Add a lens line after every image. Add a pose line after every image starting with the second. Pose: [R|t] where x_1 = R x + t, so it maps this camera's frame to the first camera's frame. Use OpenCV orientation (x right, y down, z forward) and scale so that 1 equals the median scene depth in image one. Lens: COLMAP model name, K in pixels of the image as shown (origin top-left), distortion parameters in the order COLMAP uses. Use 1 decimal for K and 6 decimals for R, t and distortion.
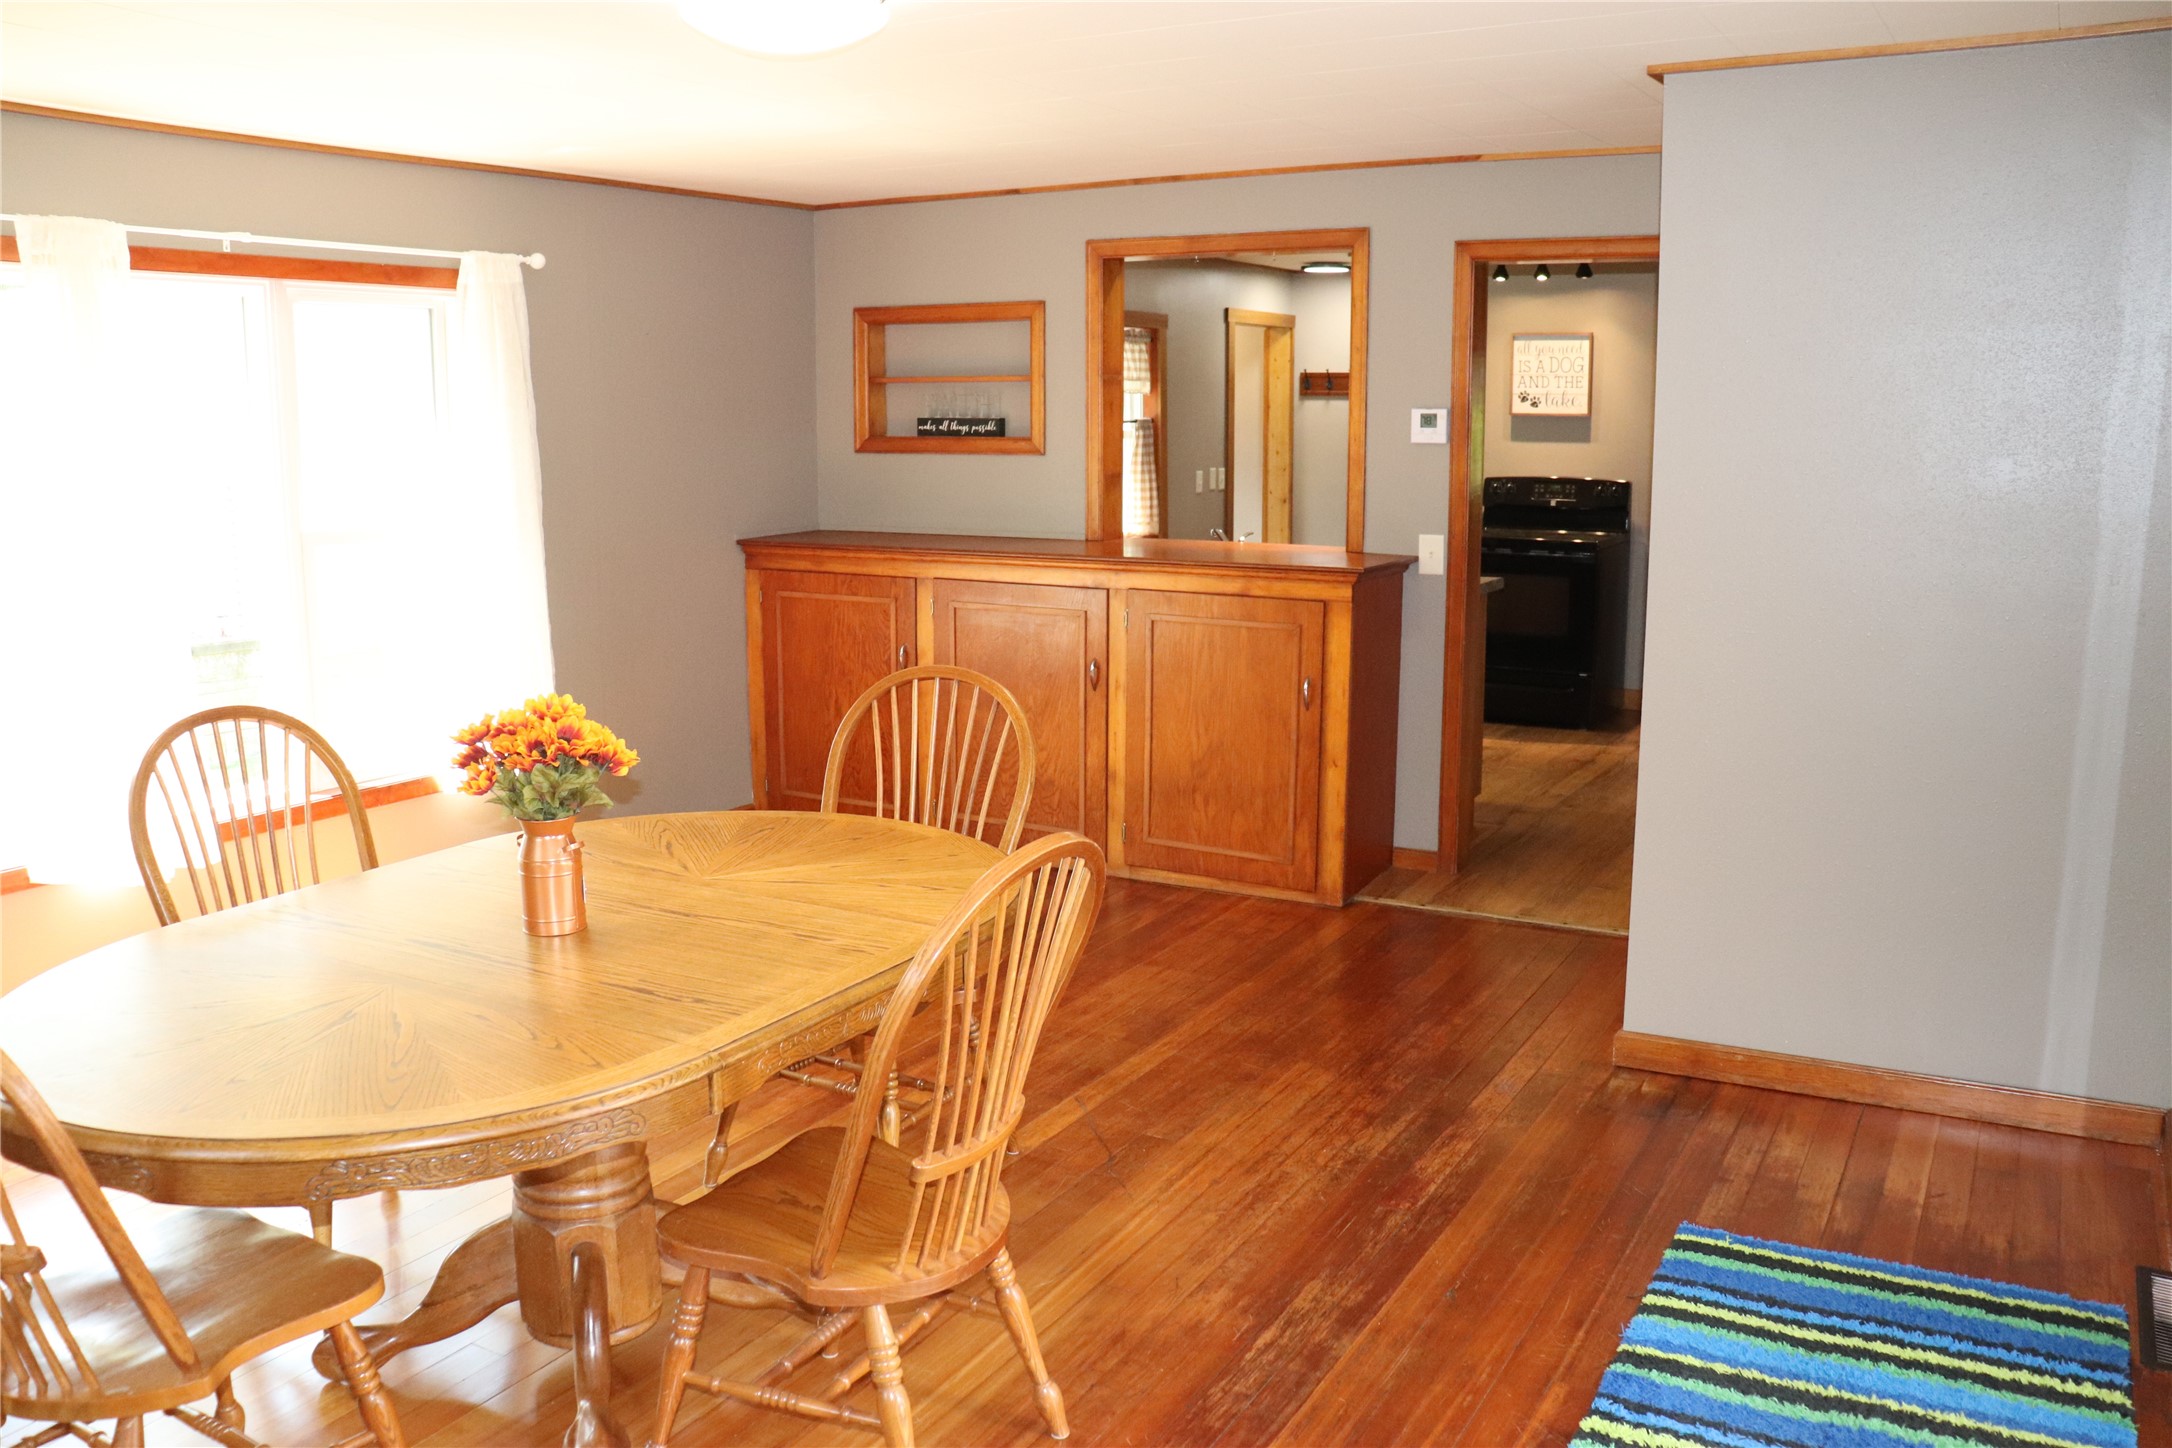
lens RADIAL K [[1779.3, 0, 1076.9], [0, 1779.3, 731.0], [0, 0, 1]] dist [-0.178764, 0.156503]
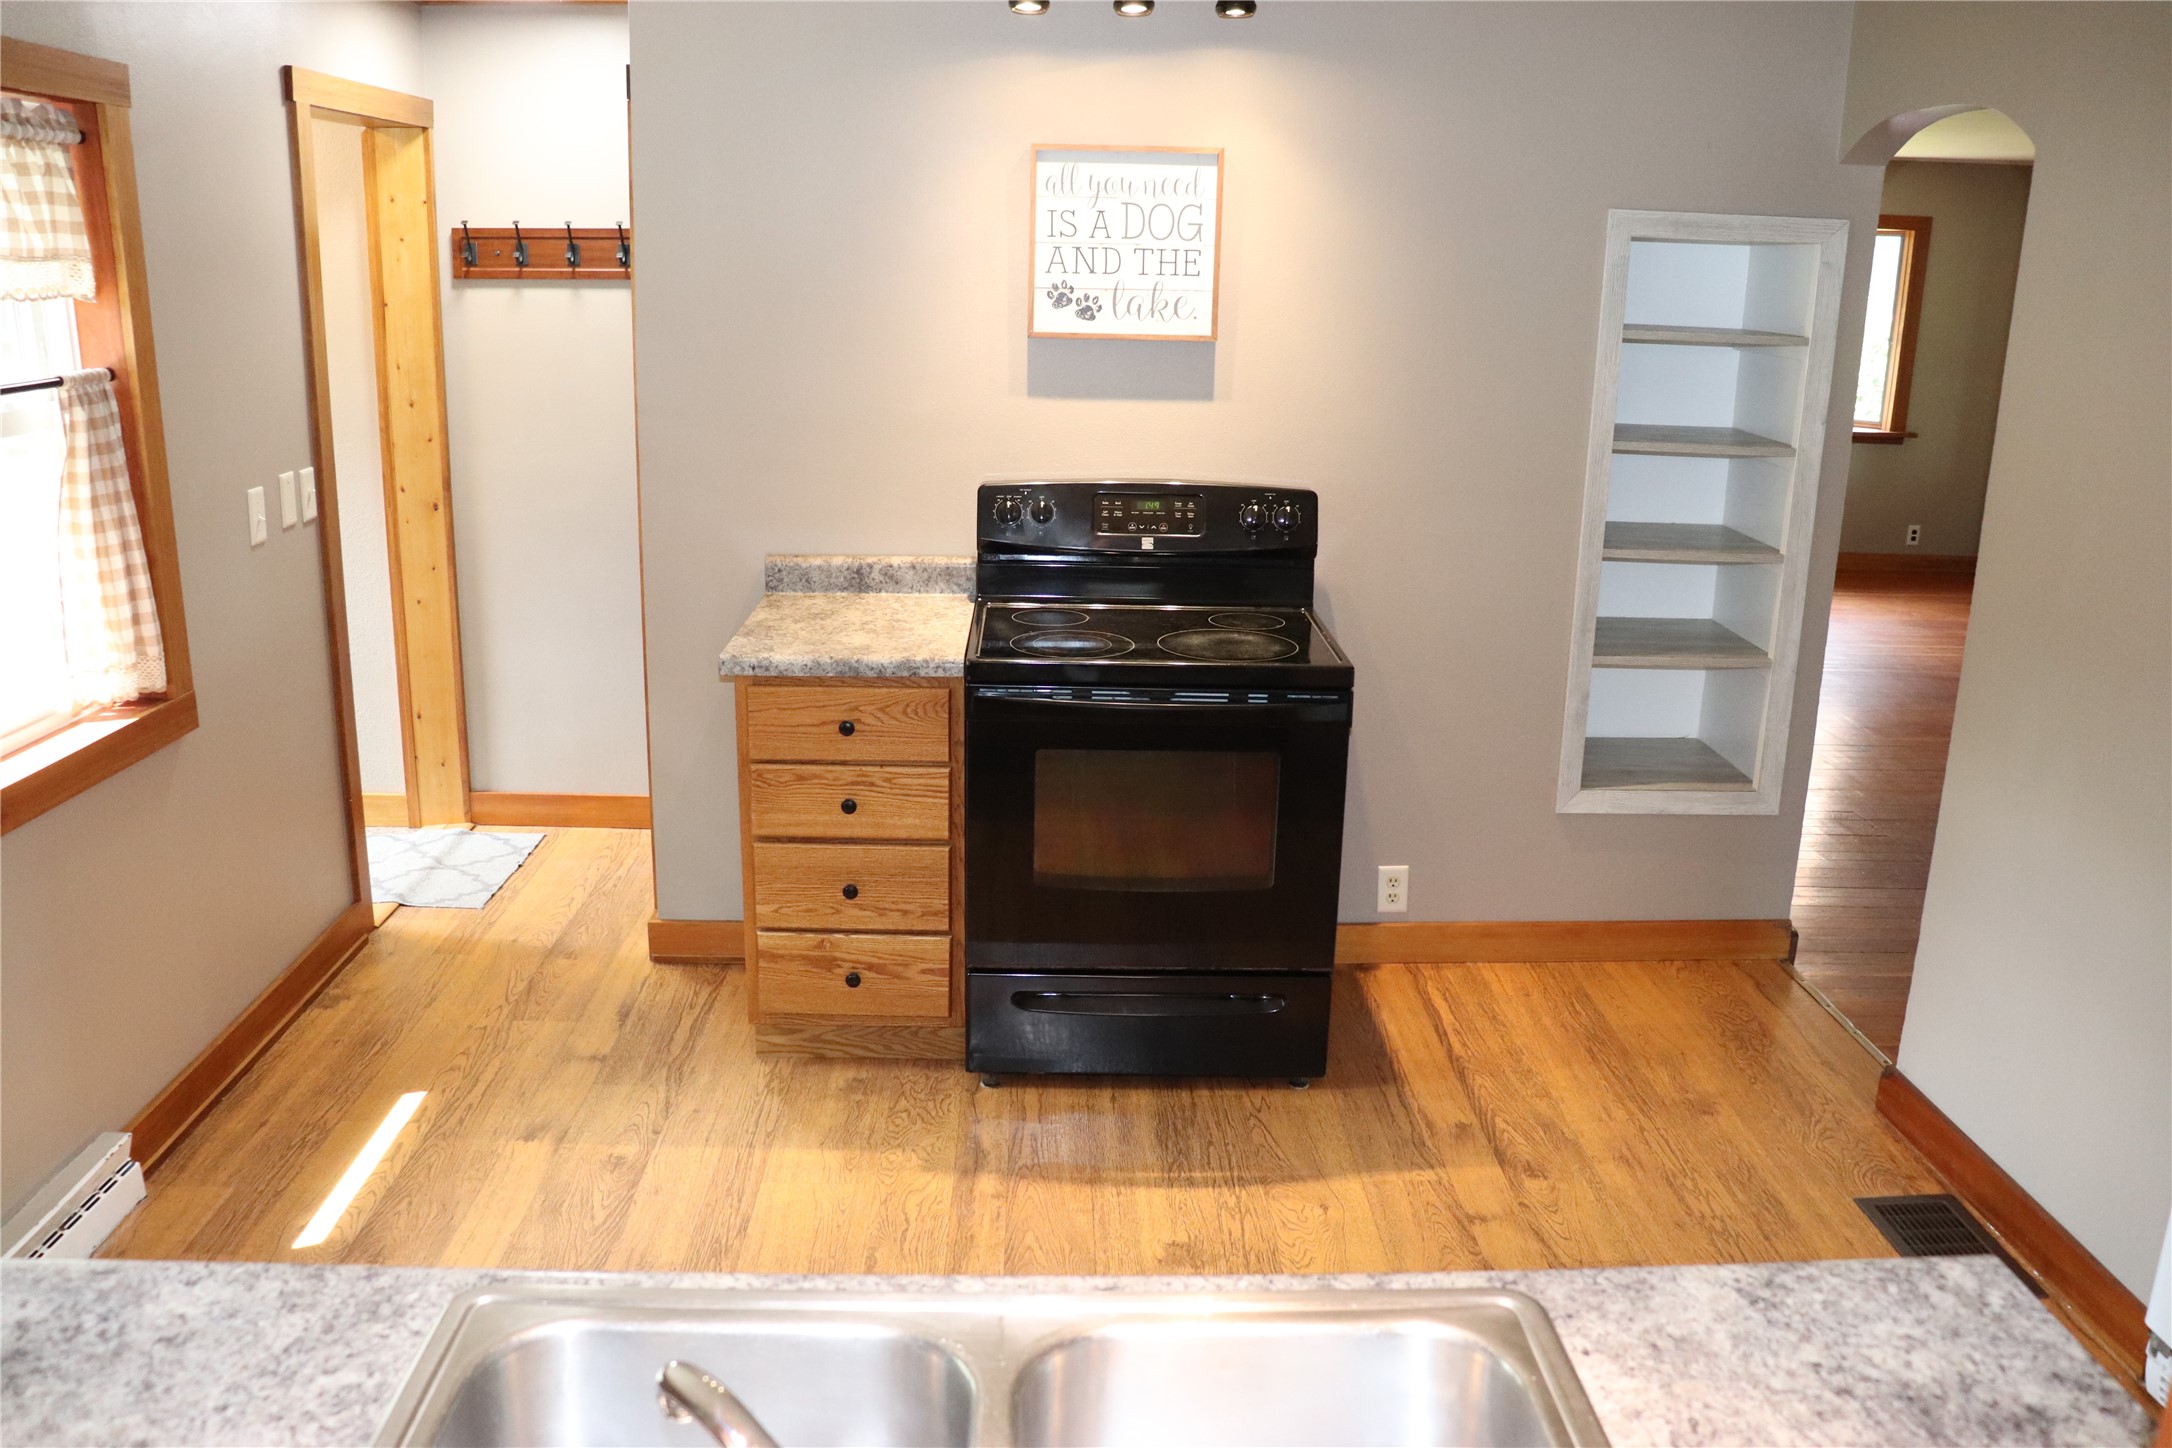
lens RADIAL K [[1783.4, 0, 1081.2], [0, 1783.4, 736.9], [0, 0, 1]] dist [-0.182047, 0.162747]
pose [[0.853939, -0.117586, 0.506914, 0.028159], [0.069950, 0.991233, 0.112094, -0.133514], [-0.515651, -0.060263, 0.854677, 0.629959]]
